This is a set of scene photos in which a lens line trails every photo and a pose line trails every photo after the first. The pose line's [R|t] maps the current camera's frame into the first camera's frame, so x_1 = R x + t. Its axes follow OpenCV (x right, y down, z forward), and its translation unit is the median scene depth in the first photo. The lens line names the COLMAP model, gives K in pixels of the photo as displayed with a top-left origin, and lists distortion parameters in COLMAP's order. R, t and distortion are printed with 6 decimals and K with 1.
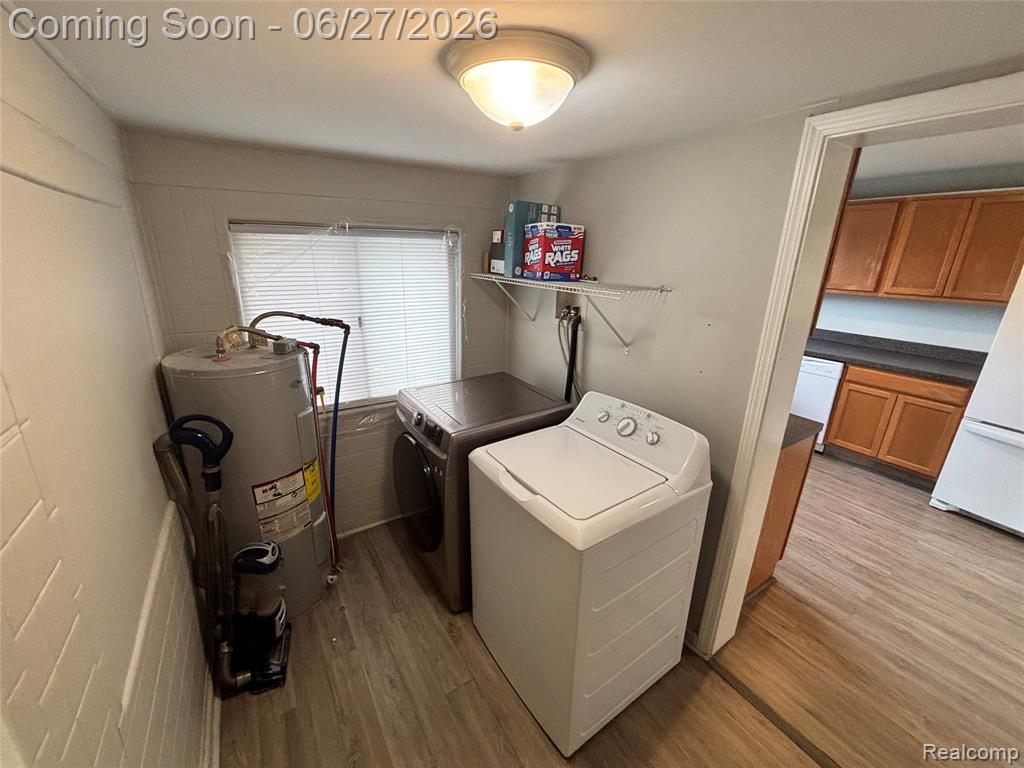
lens RADIAL K [[411.5, 0, 513.0], [0, 411.5, 382.3], [0, 0, 1]] dist [0.002375, -0.001188]
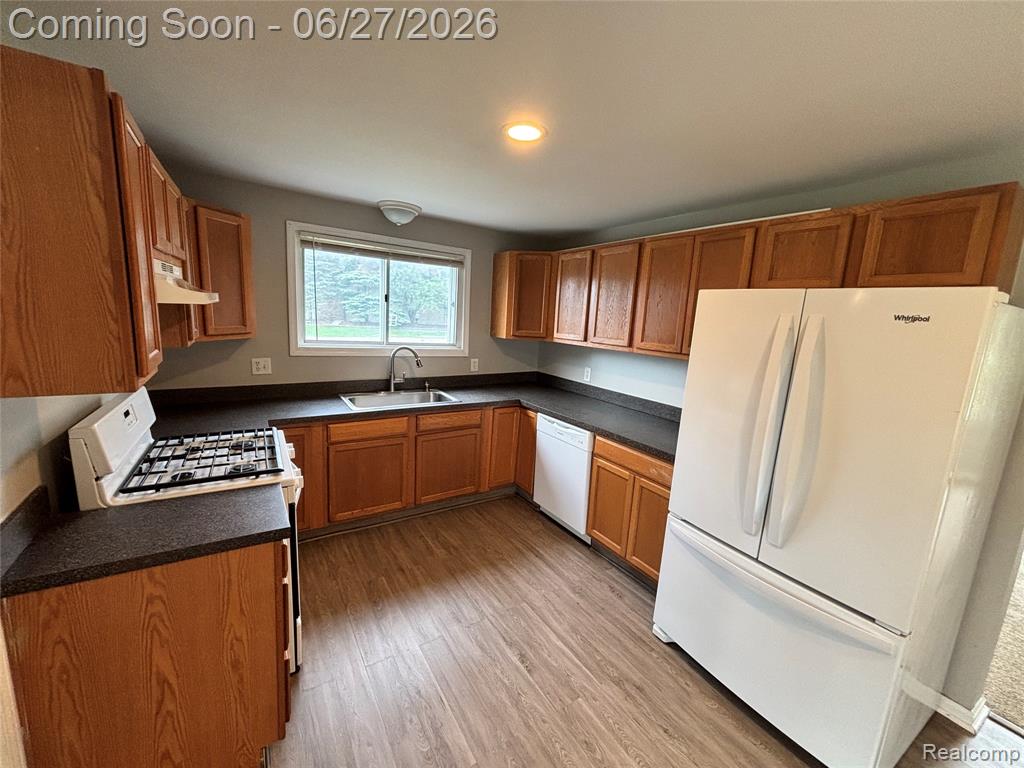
lens RADIAL K [[411.5, 0, 509.8], [0, 411.5, 381.6], [0, 0, 1]] dist [0.002375, -0.001188]
pose [[0.999038, 0.043812, -0.002054, 0.698396], [-0.043629, 0.987908, -0.148774, -0.018695], [-0.004488, 0.148720, 0.988869, 0.208890]]
